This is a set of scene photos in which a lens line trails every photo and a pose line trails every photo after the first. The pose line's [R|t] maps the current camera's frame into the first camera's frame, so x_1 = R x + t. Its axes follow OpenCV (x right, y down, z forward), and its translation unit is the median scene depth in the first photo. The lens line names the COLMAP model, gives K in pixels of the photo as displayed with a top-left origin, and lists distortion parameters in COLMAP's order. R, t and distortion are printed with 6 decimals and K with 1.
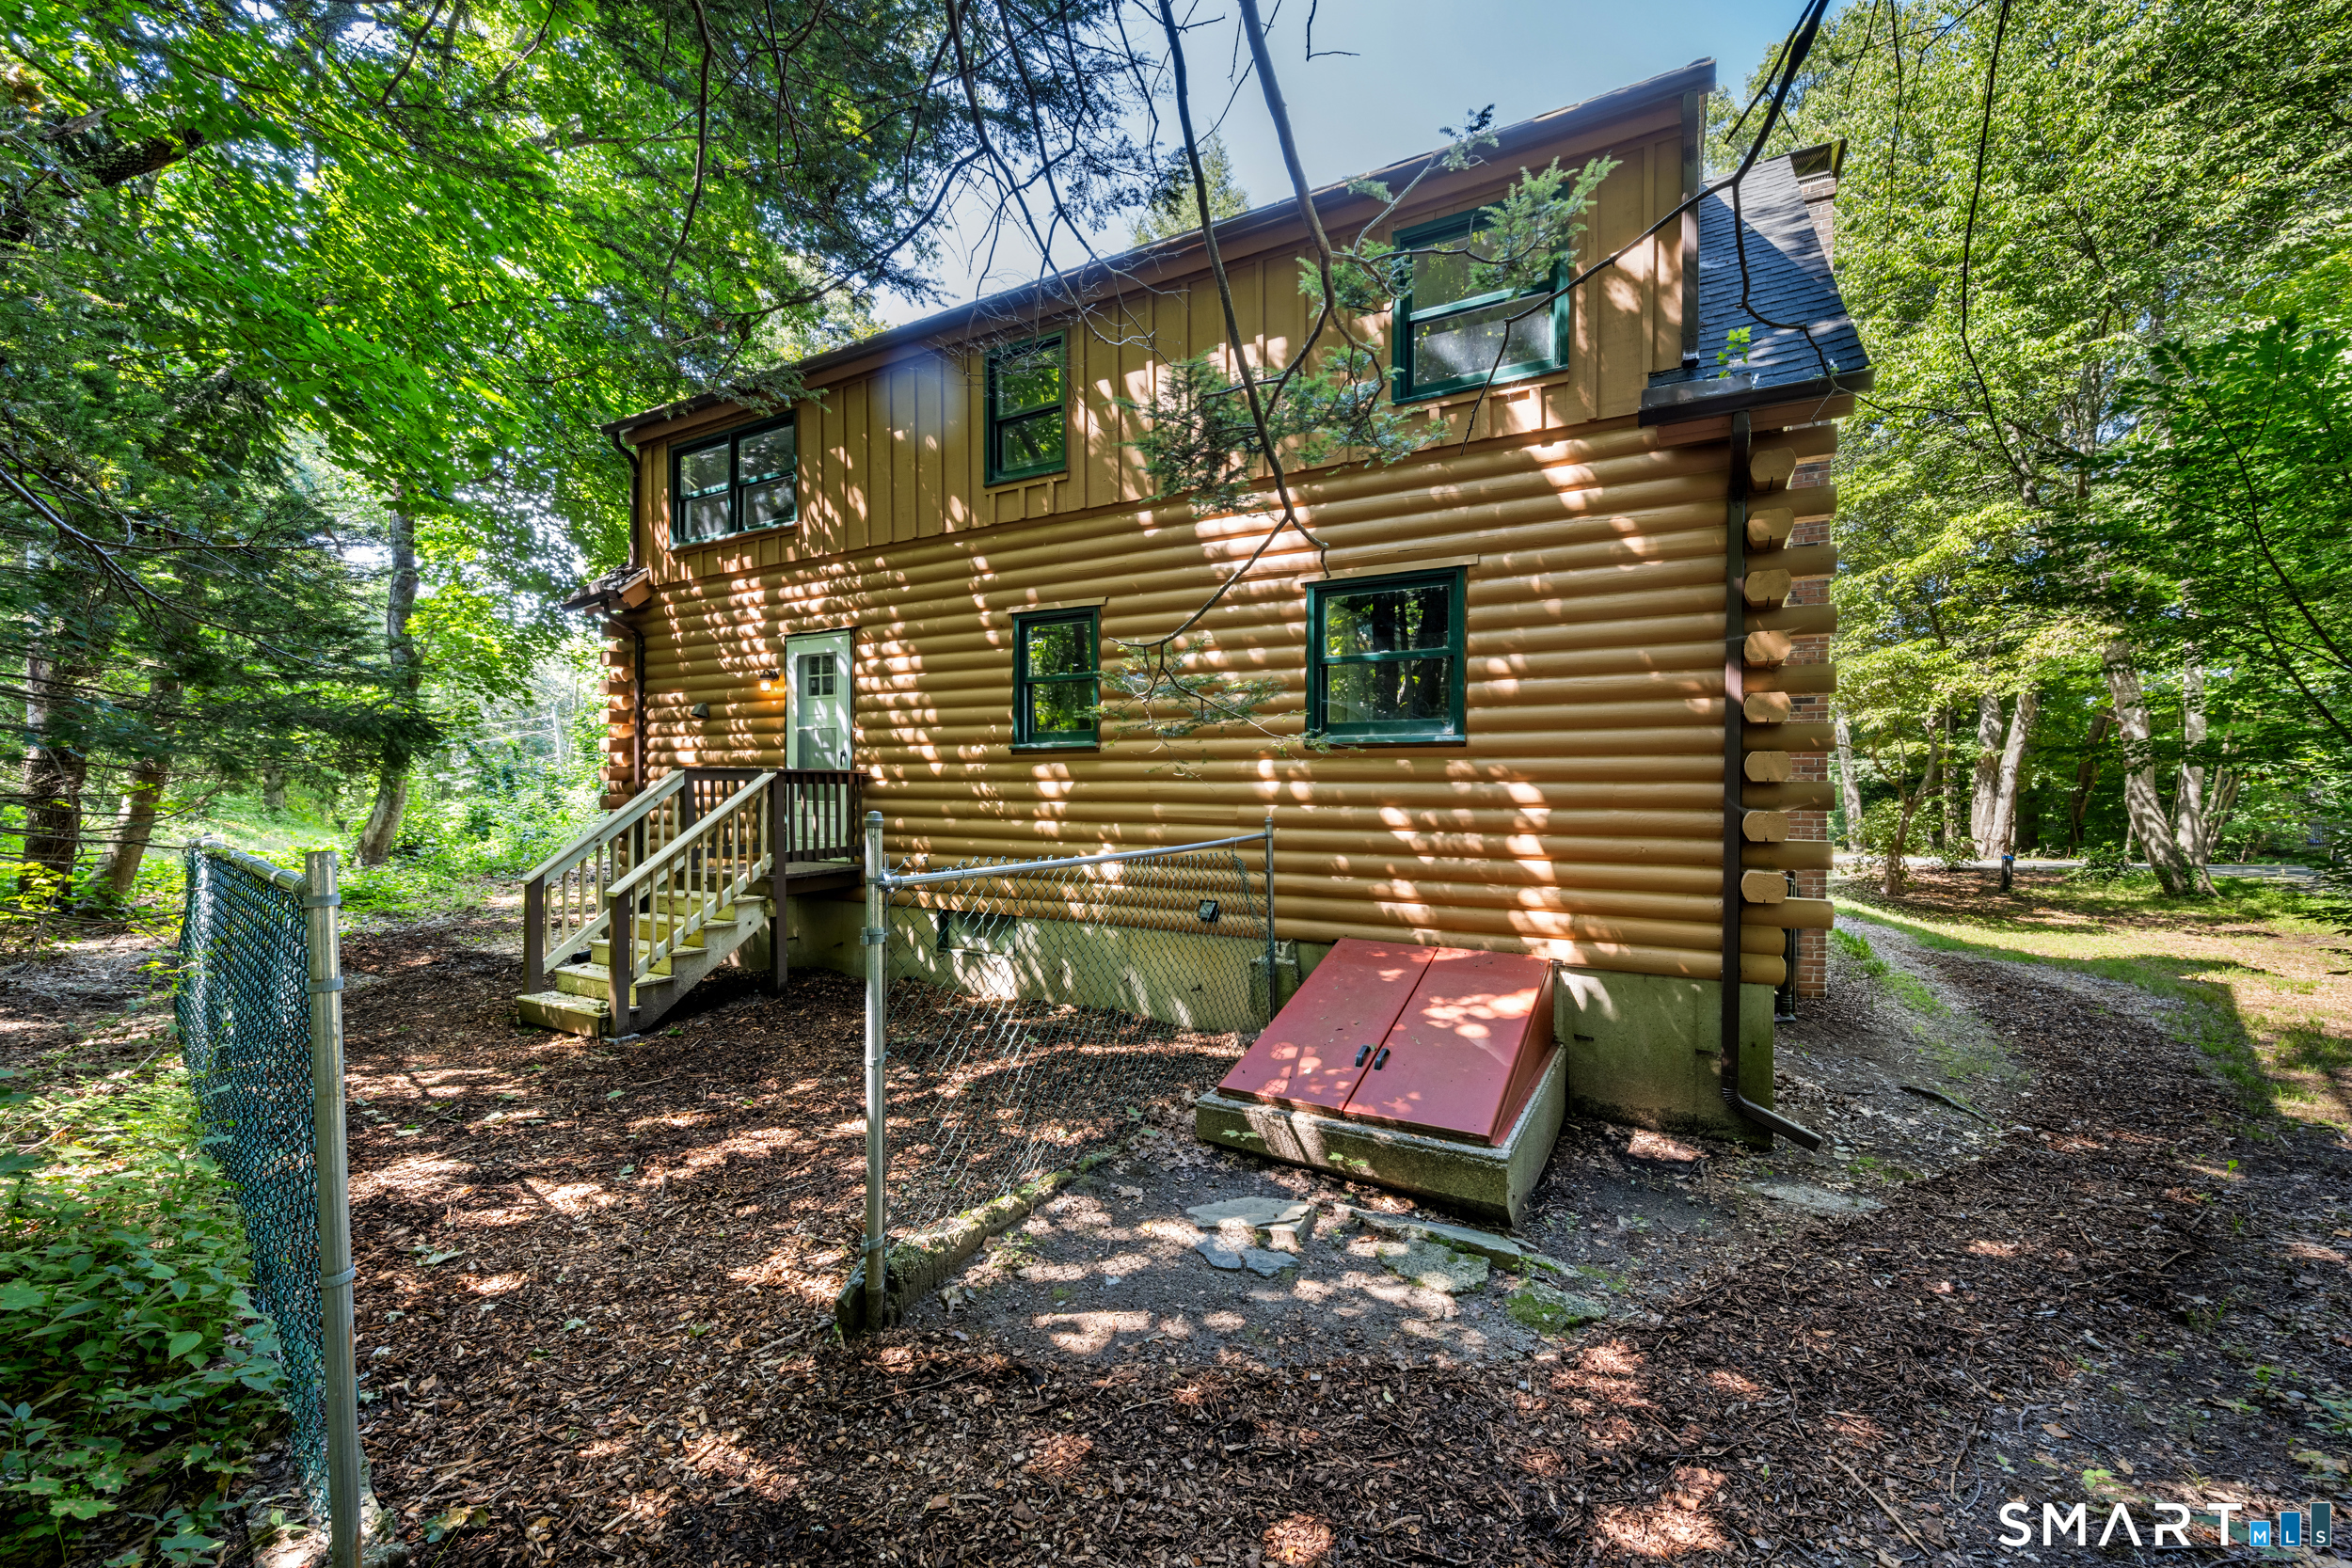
lens RADIAL K [[934.8, 0, 1176.9], [0, 934.8, 790.8], [0, 0, 1]] dist [0.001793, -0.000383]
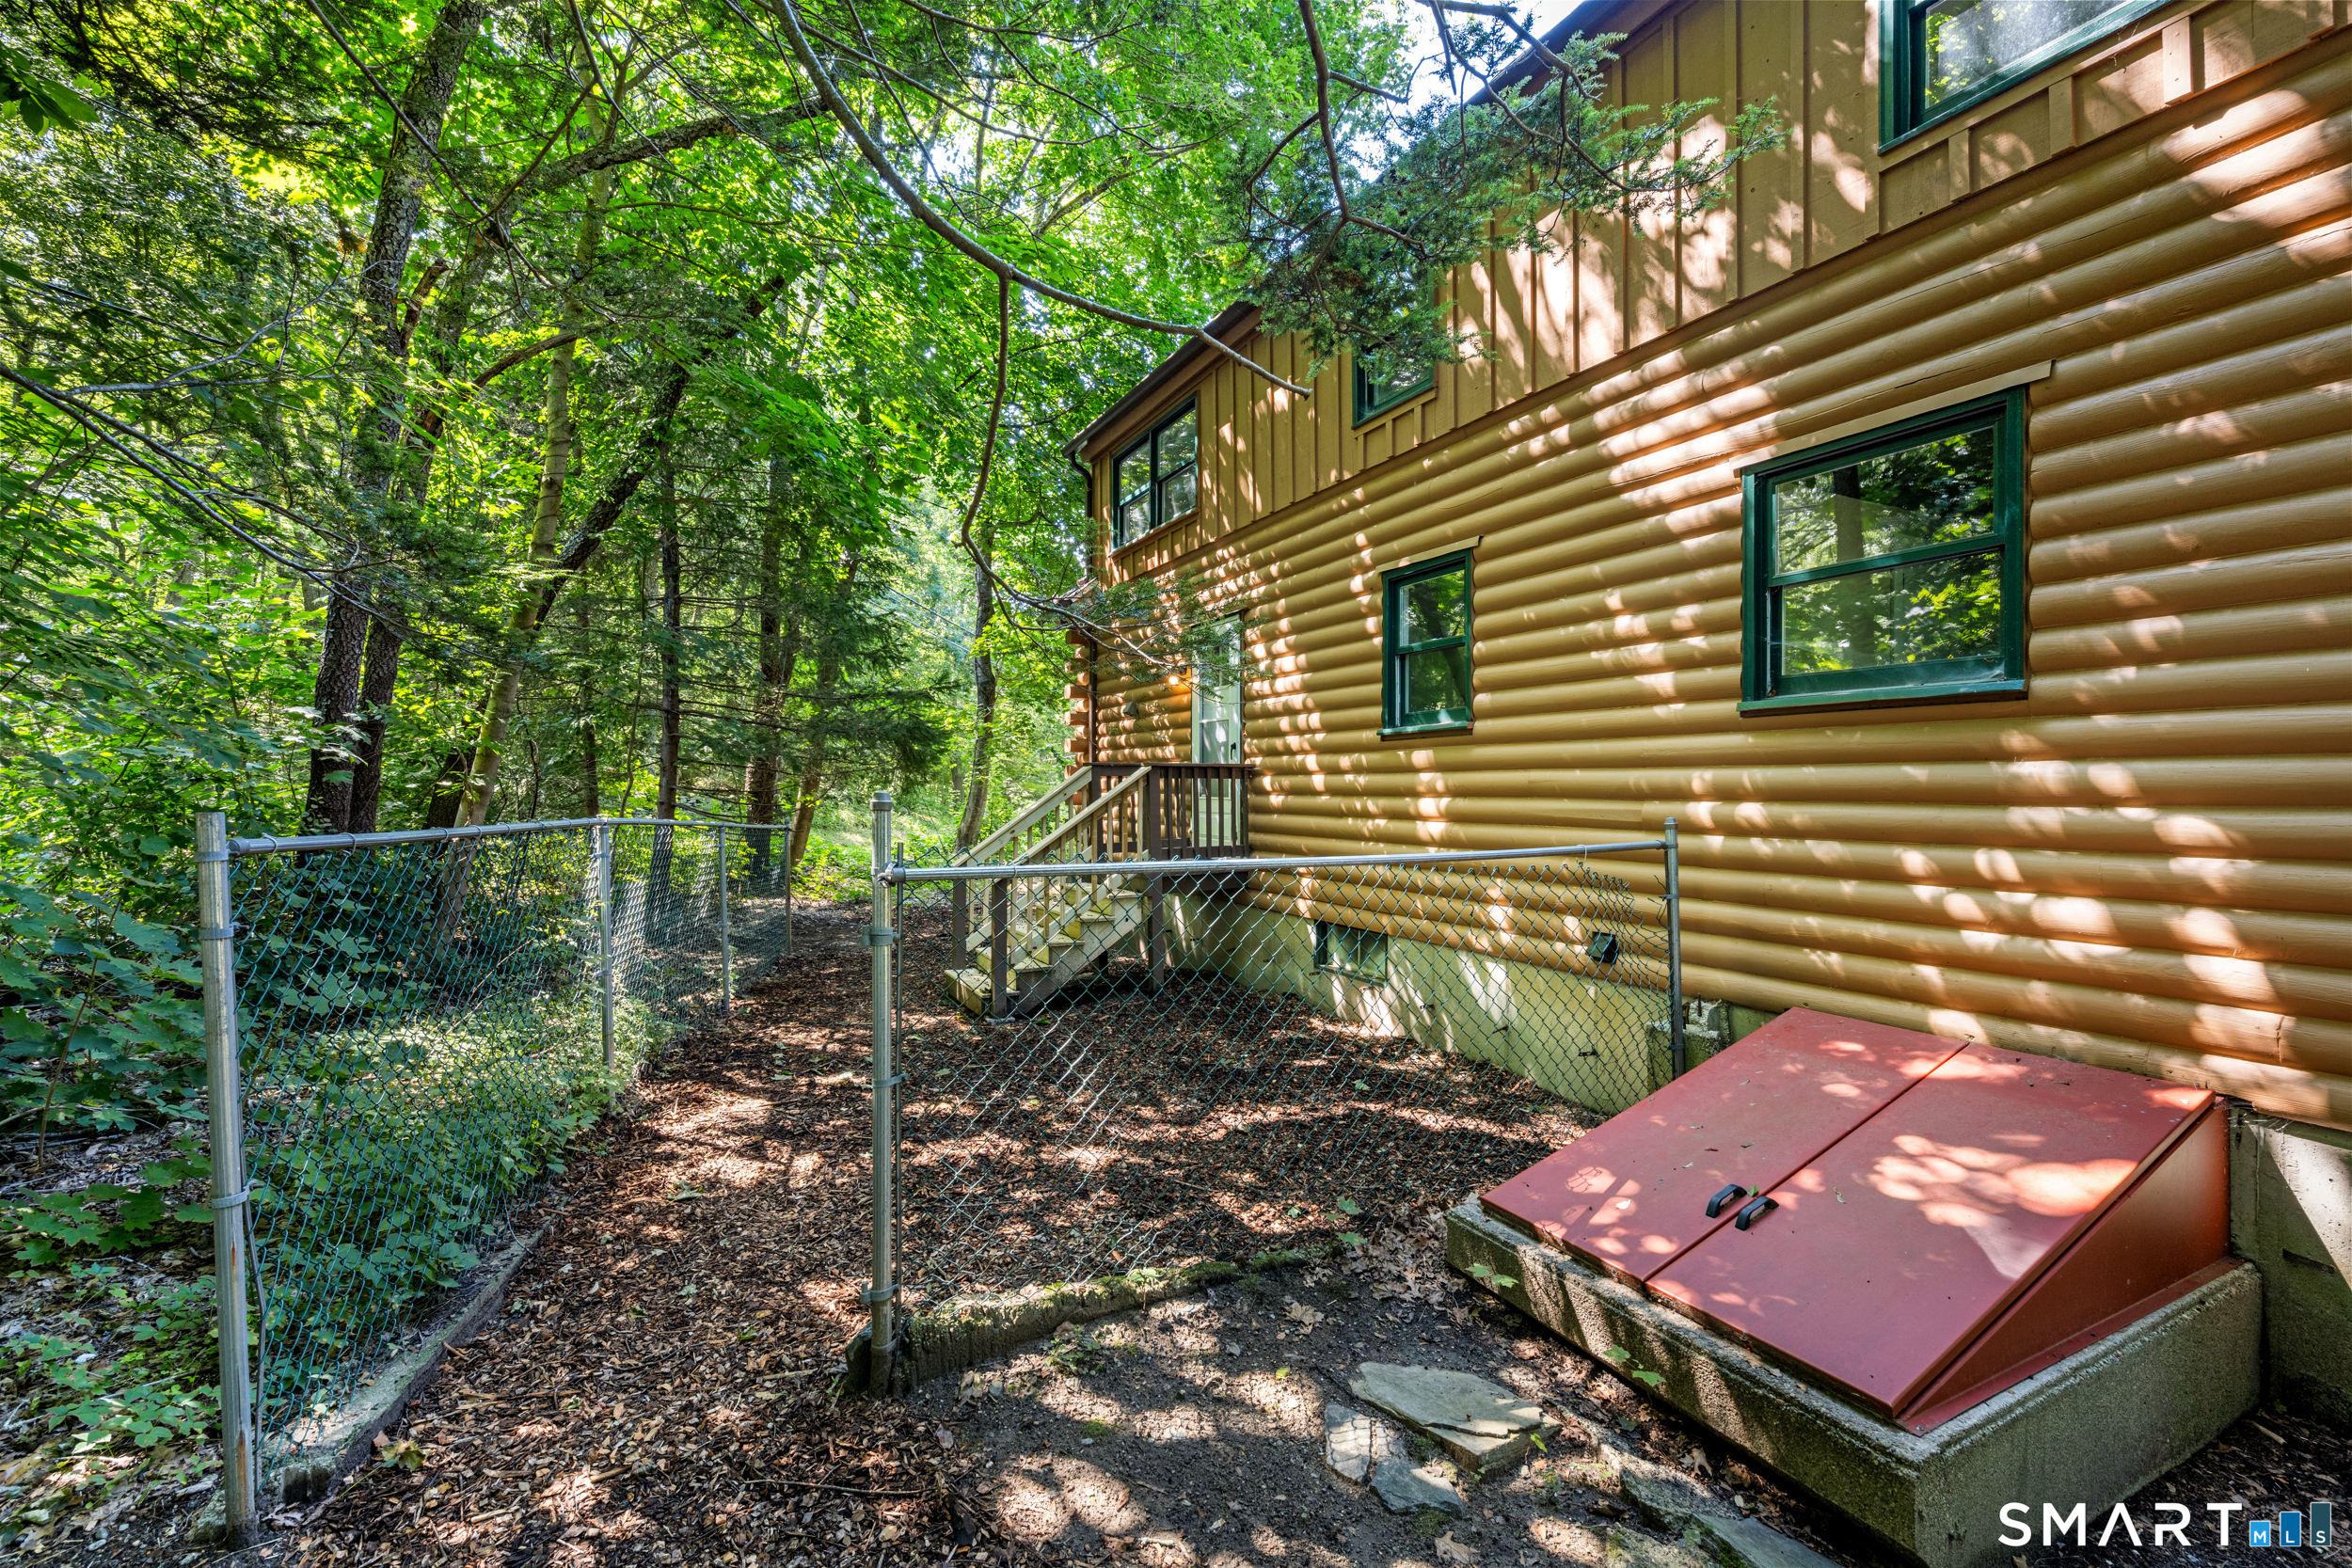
lens RADIAL K [[993.3, 0, 1173.9], [0, 993.3, 787.3], [0, 0, 1]] dist [-0.001389, 0.002308]
pose [[0.835185, -0.001032, -0.549968, 0.197976], [-0.004927, 0.999944, -0.009358, 0.014519], [0.549947, 0.010525, 0.835133, 0.195109]]
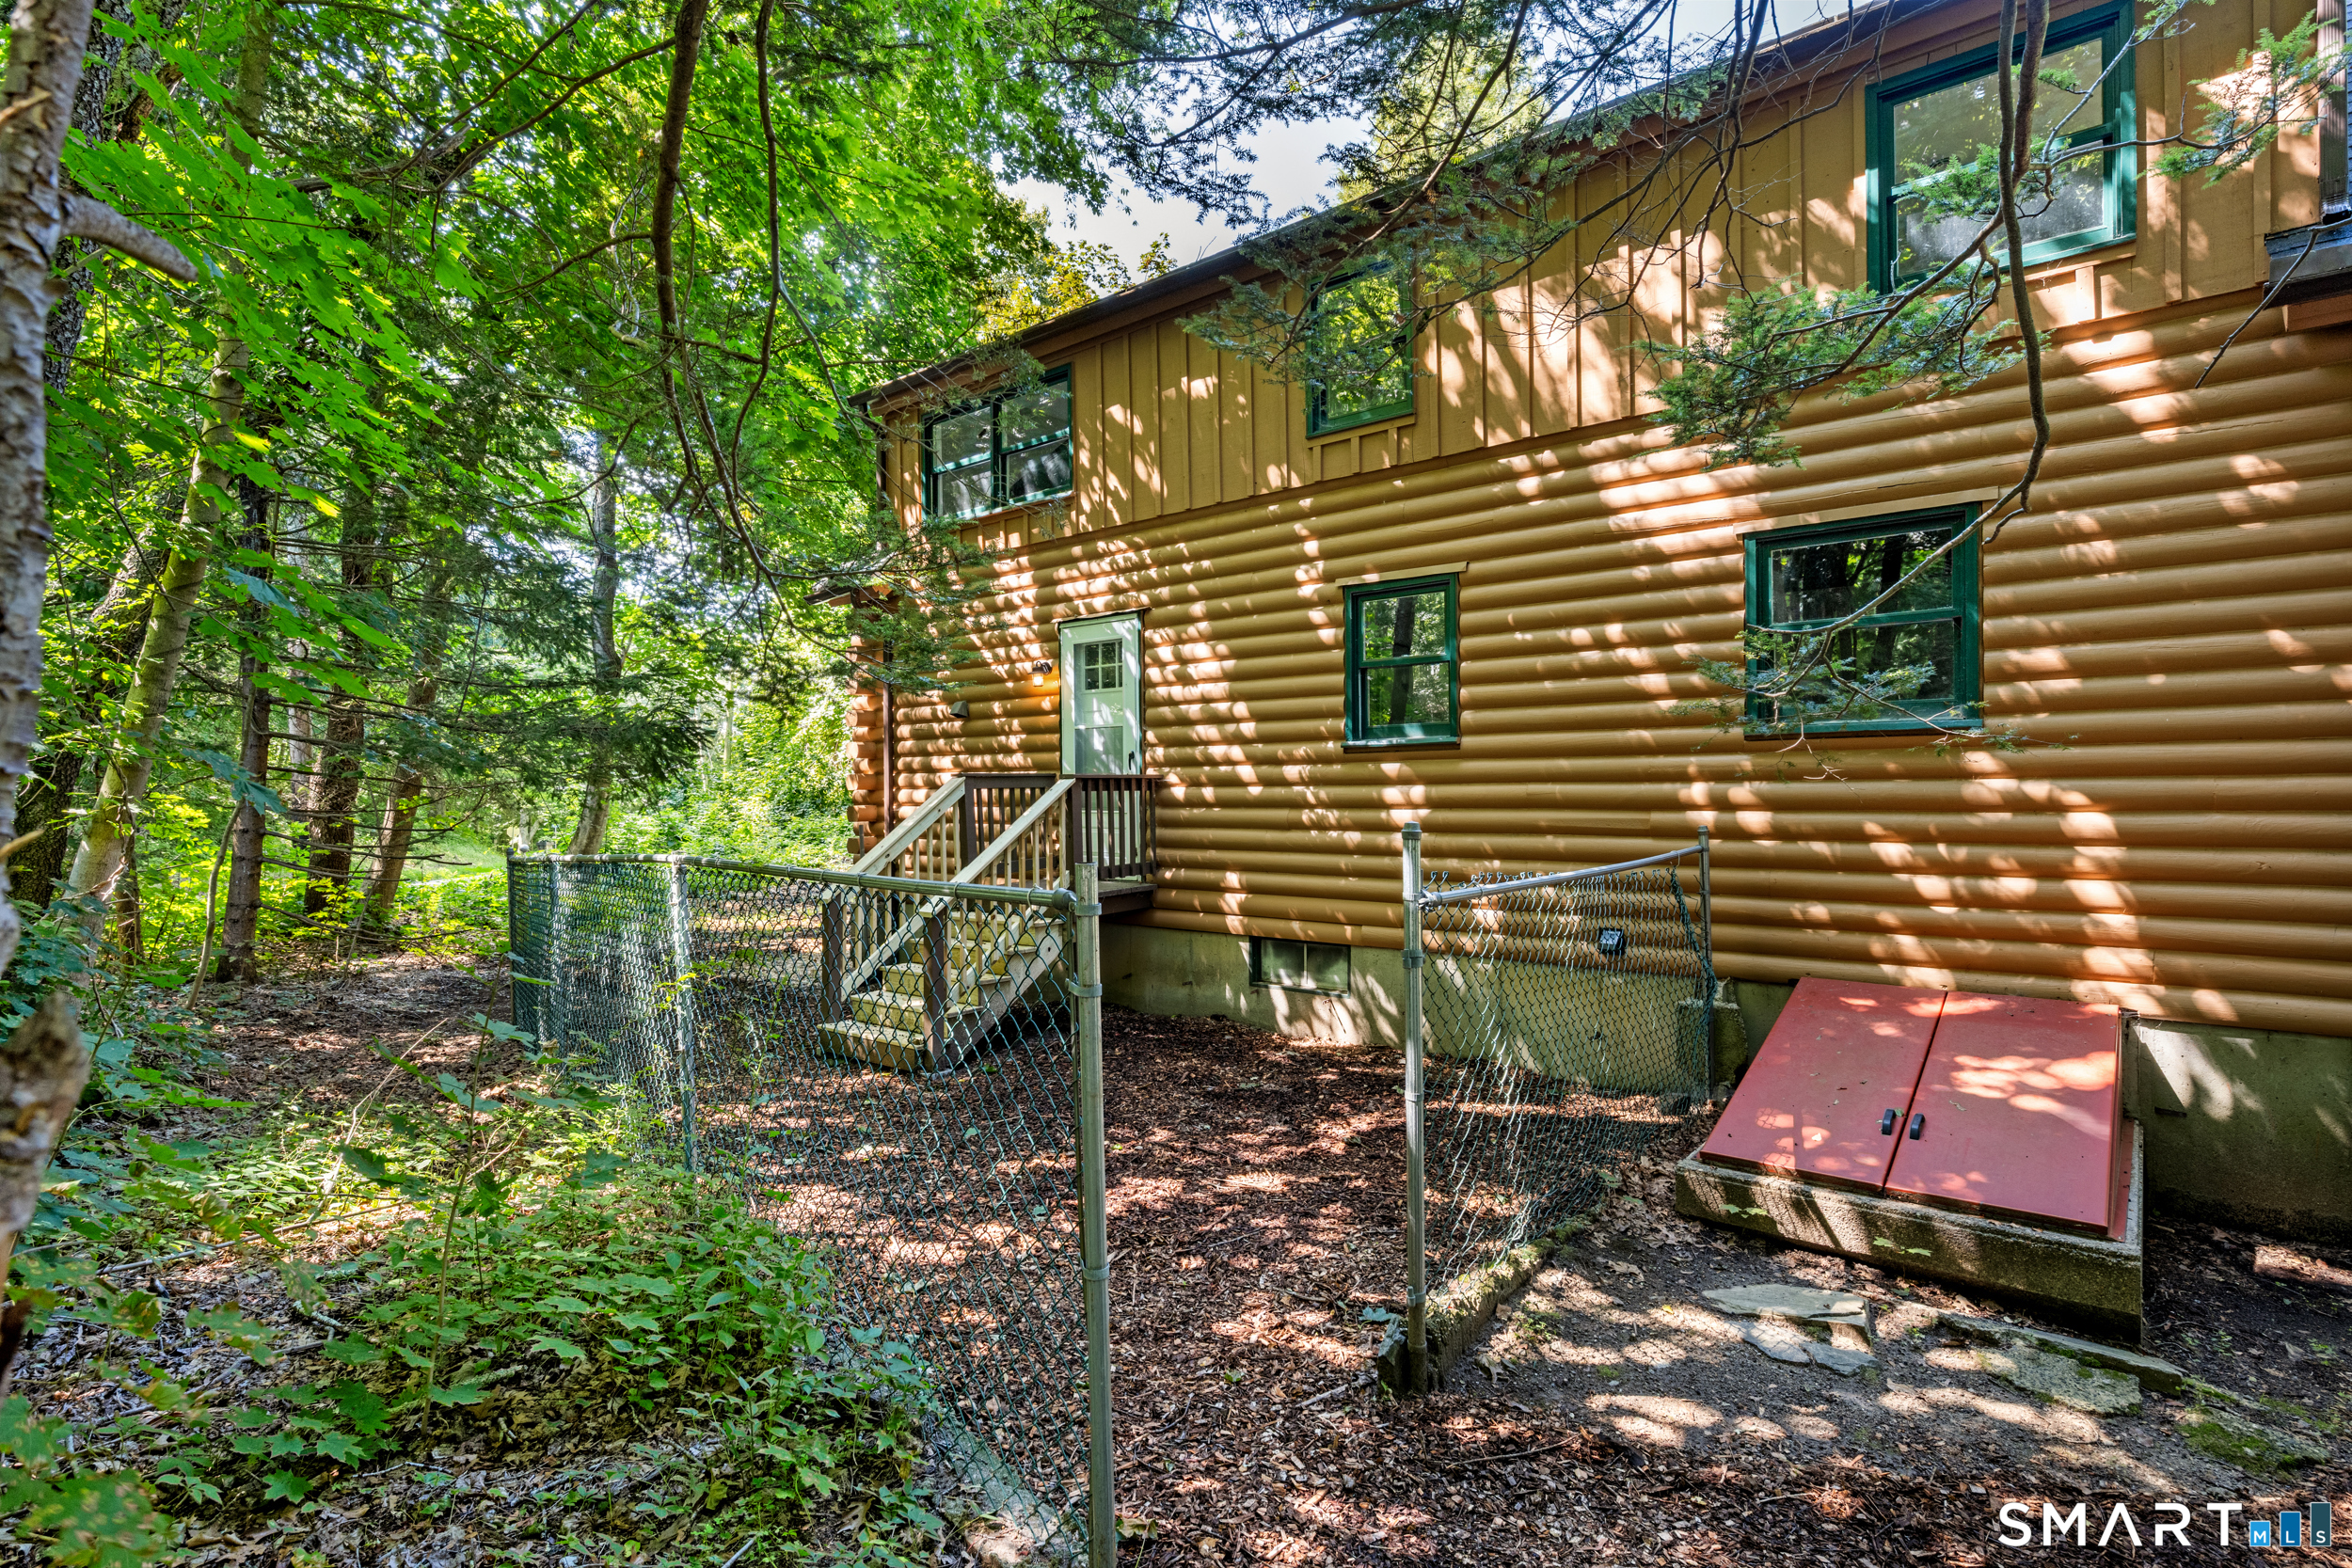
lens RADIAL K [[1165.1, 0, 1174.4], [0, 1165.1, 790.9], [0, 0, 1]] dist [-0.000136, -0.000349]
pose [[0.982322, -0.012048, -0.186810, -0.165128], [0.011316, 0.999924, -0.004983, -0.002307], [0.186856, 0.002781, 0.982383, -0.076421]]
